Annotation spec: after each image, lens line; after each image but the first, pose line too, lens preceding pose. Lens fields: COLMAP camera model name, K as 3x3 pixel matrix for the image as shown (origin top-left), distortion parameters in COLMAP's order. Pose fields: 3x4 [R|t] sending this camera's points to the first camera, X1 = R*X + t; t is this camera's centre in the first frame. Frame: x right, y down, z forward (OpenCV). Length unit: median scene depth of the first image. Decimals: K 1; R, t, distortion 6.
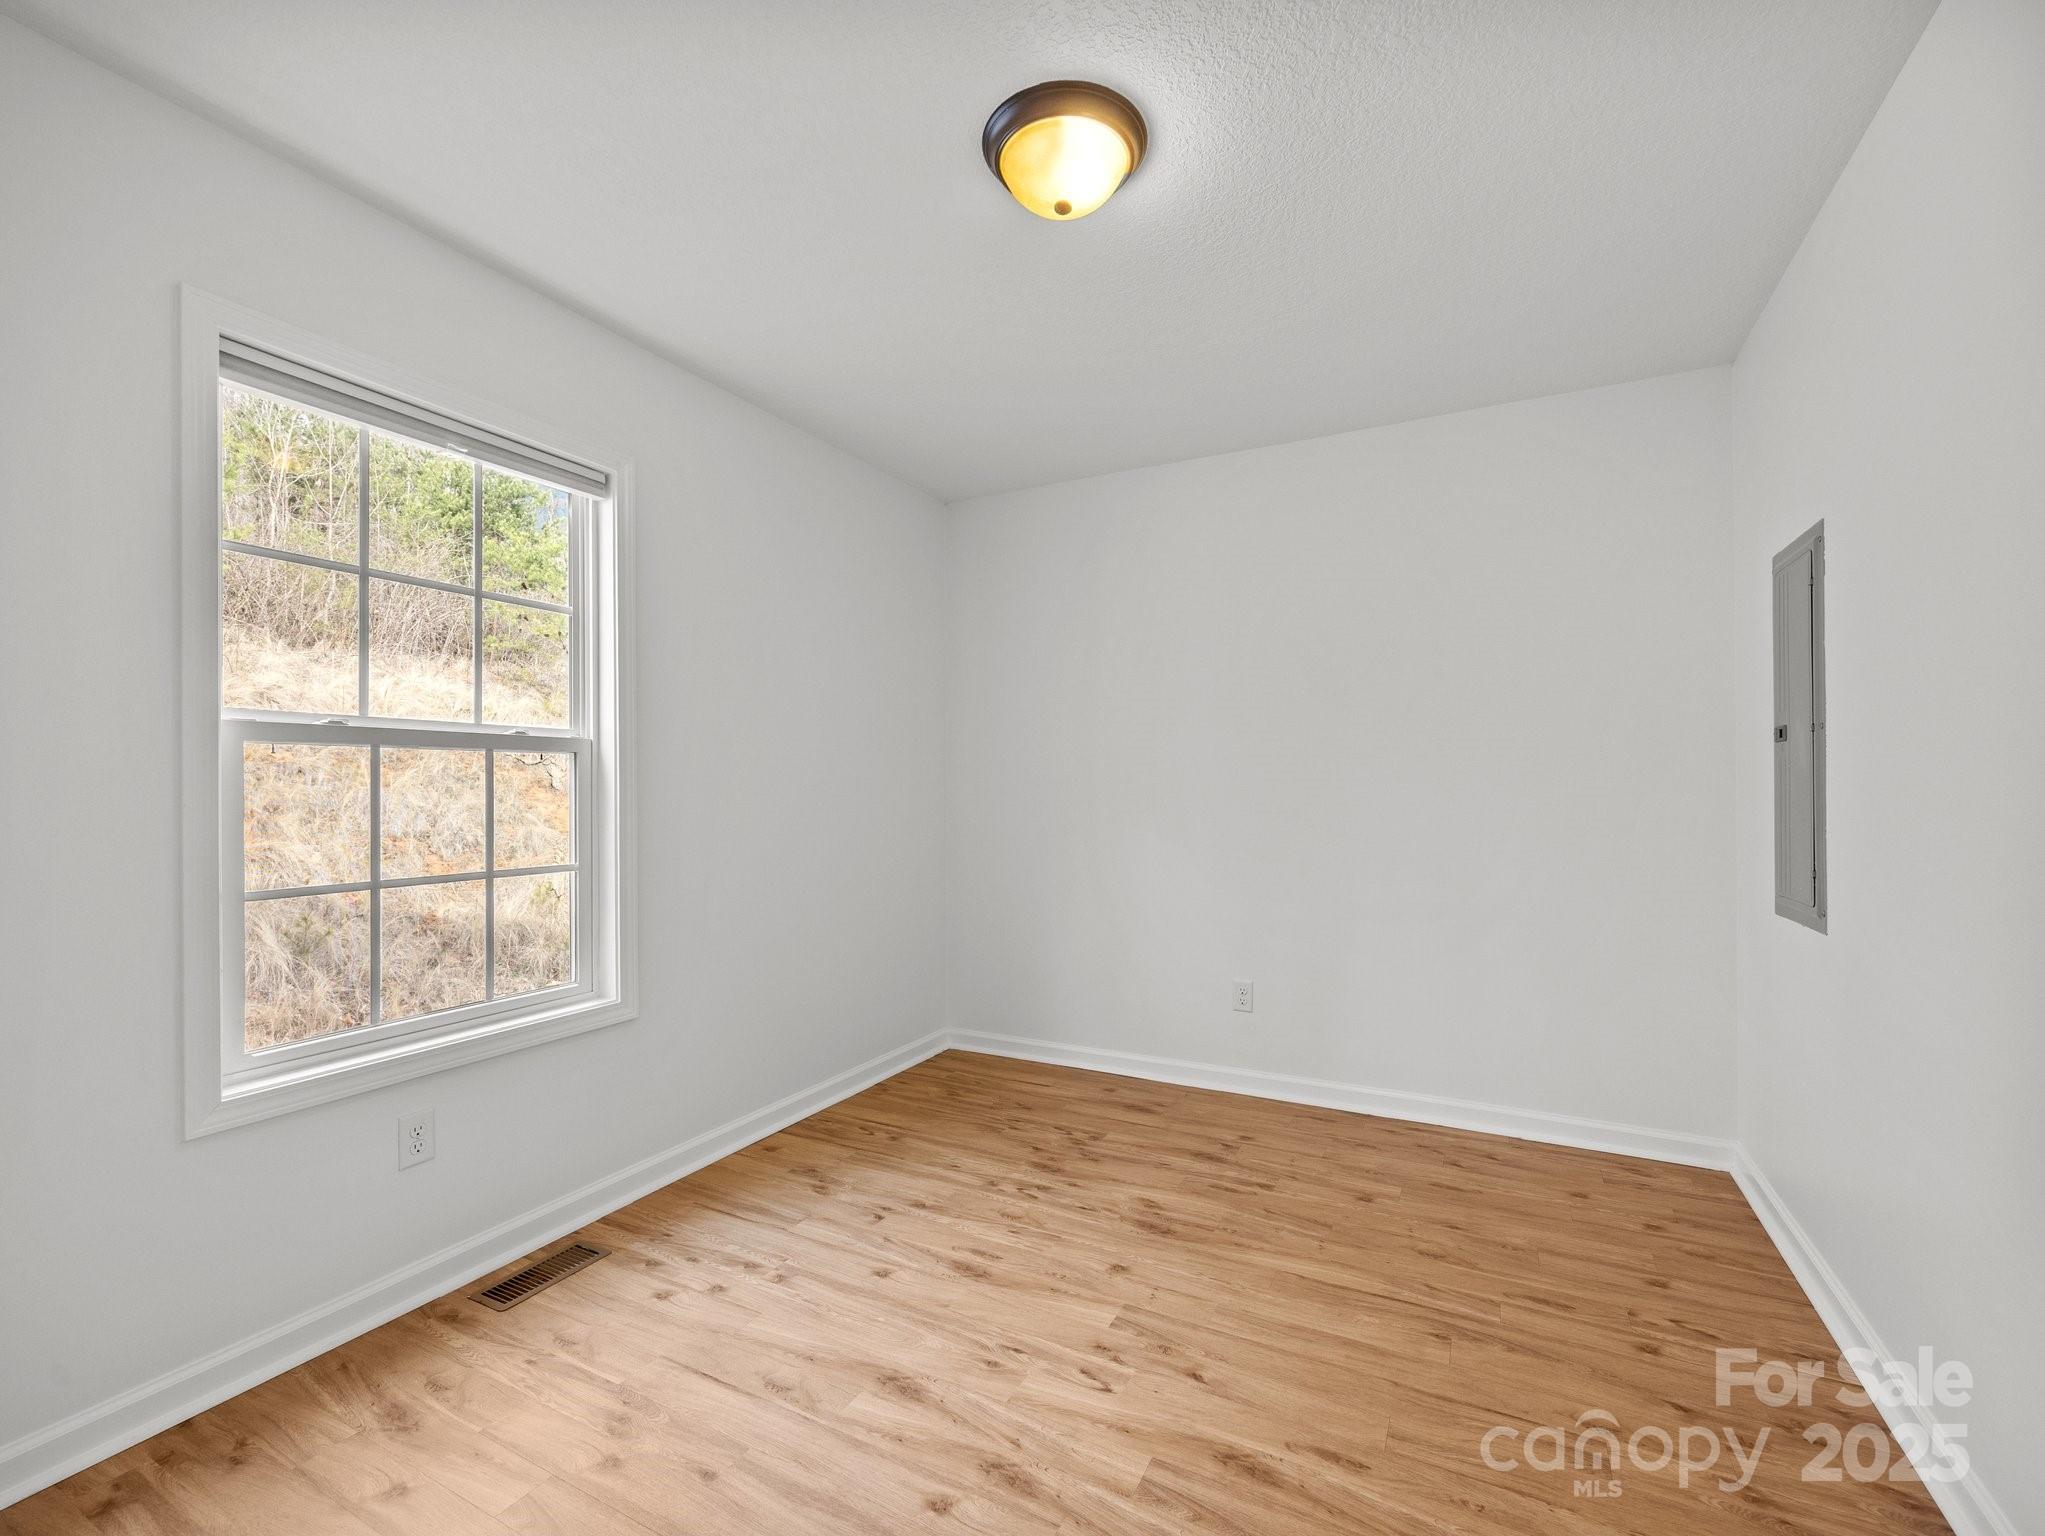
lens RADIAL K [[886.3, 0, 1025.1], [0, 886.3, 787.0], [0, 0, 1]] dist [0.001560, -0.000064]
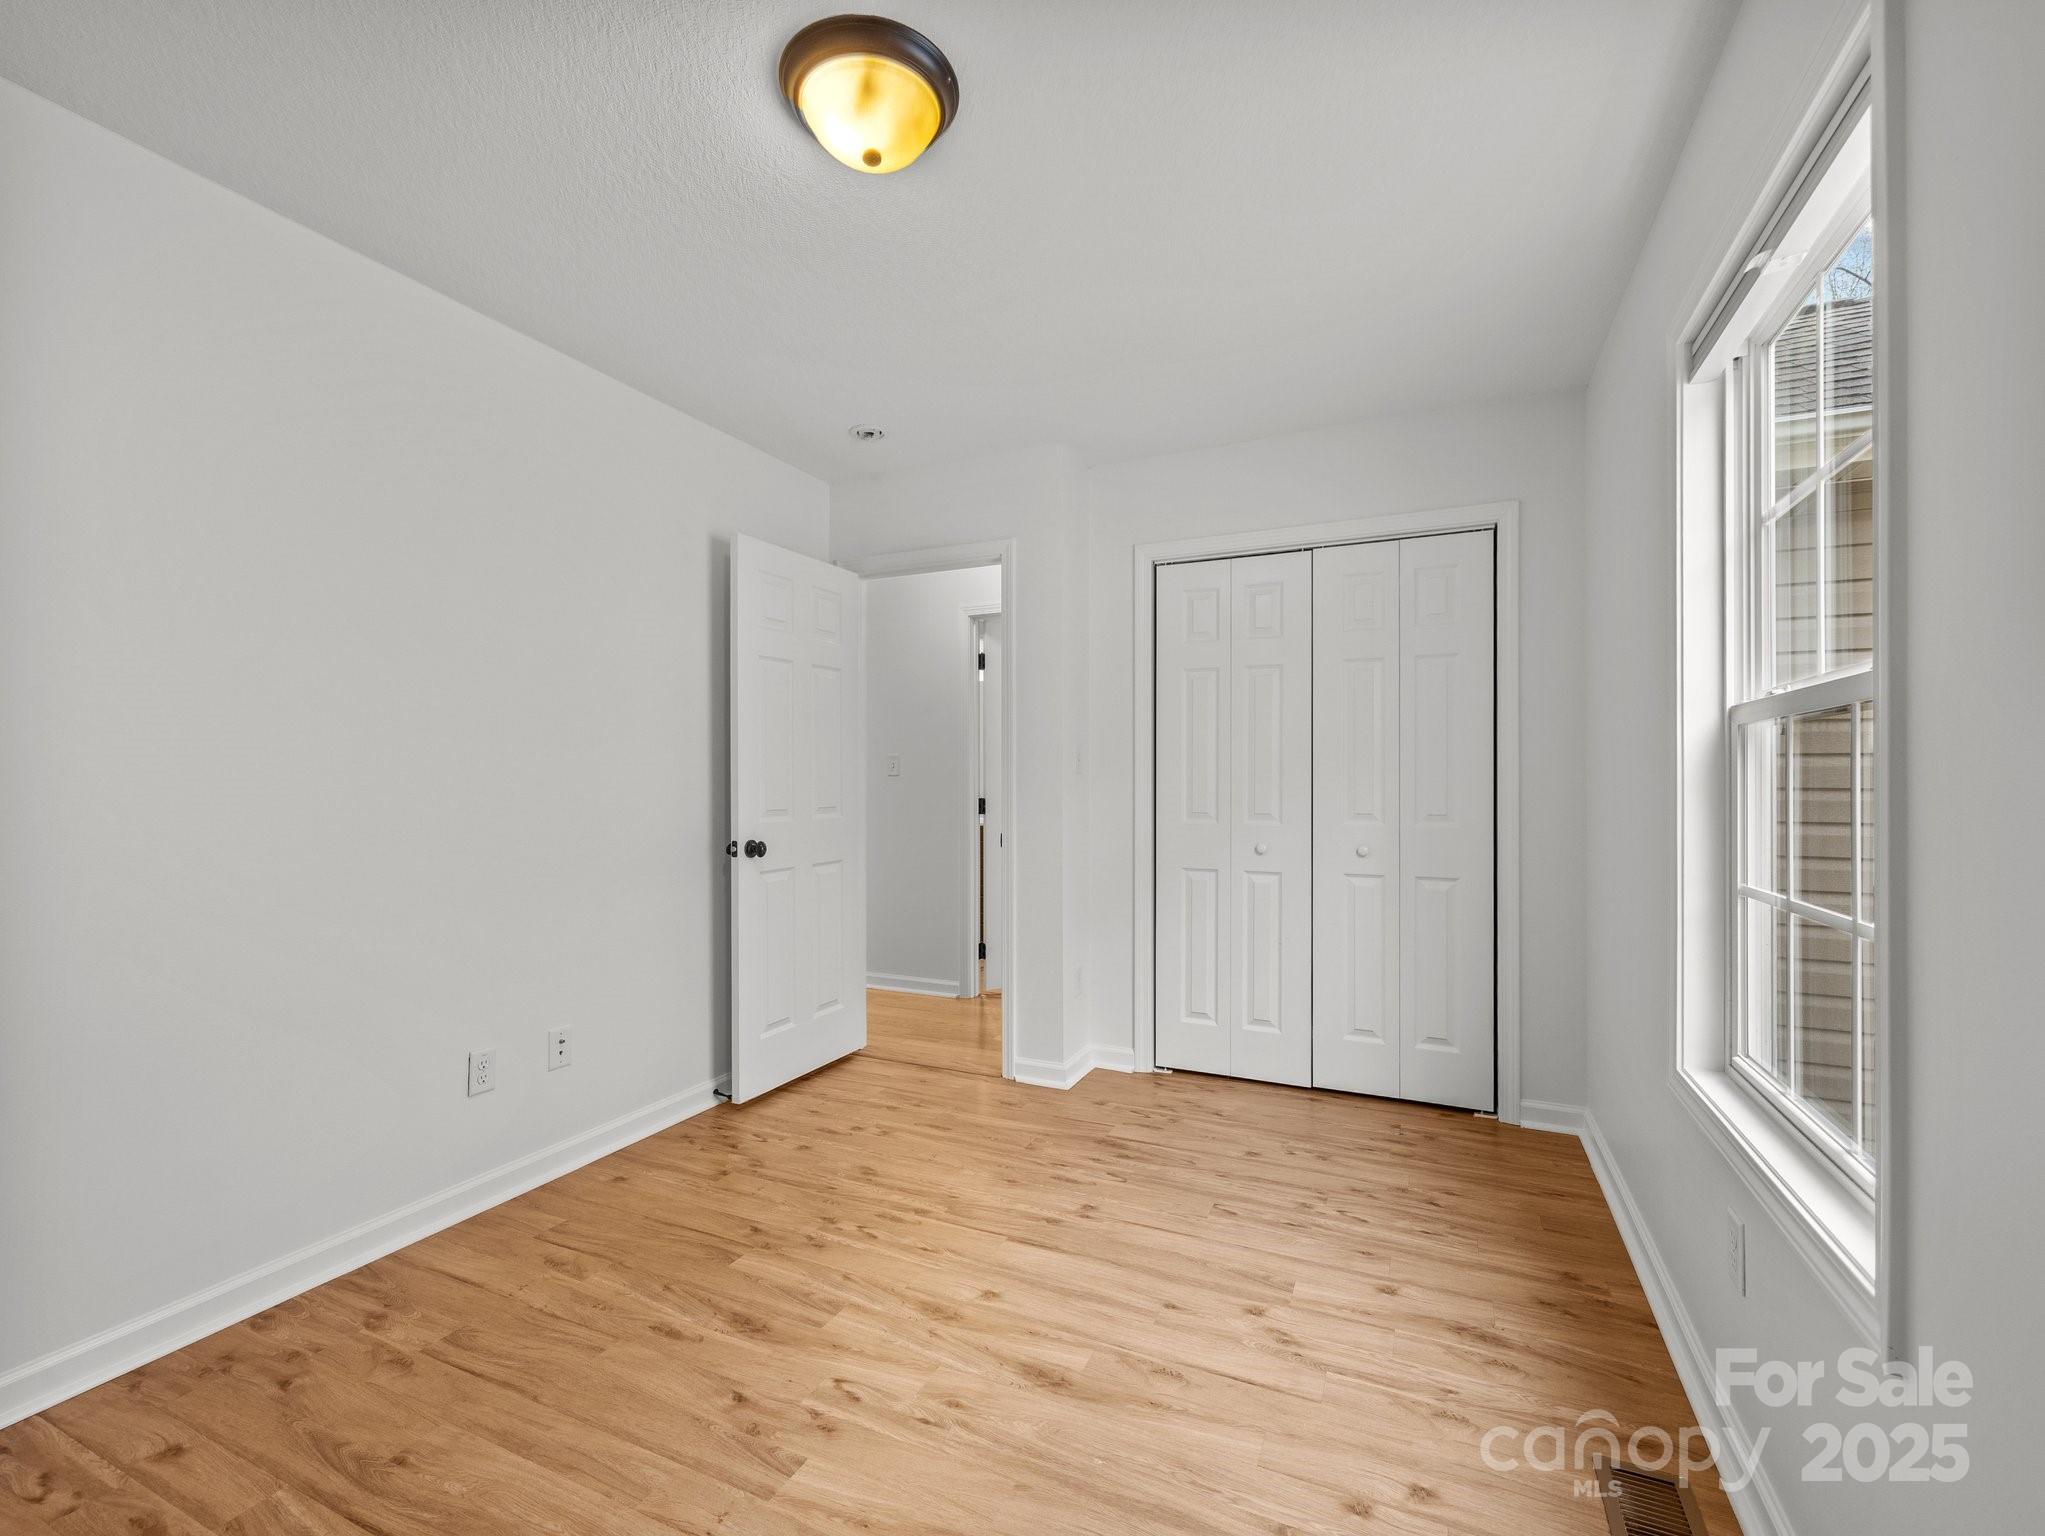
lens RADIAL K [[886.3, 0, 1025.1], [0, 886.3, 787.0], [0, 0, 1]] dist [0.001560, -0.000064]
pose [[-0.998555, 0.006113, -0.053382, -0.068287], [0.005887, 0.999973, 0.004402, 0.005100], [0.053407, 0.004081, -0.998564, 1.994912]]
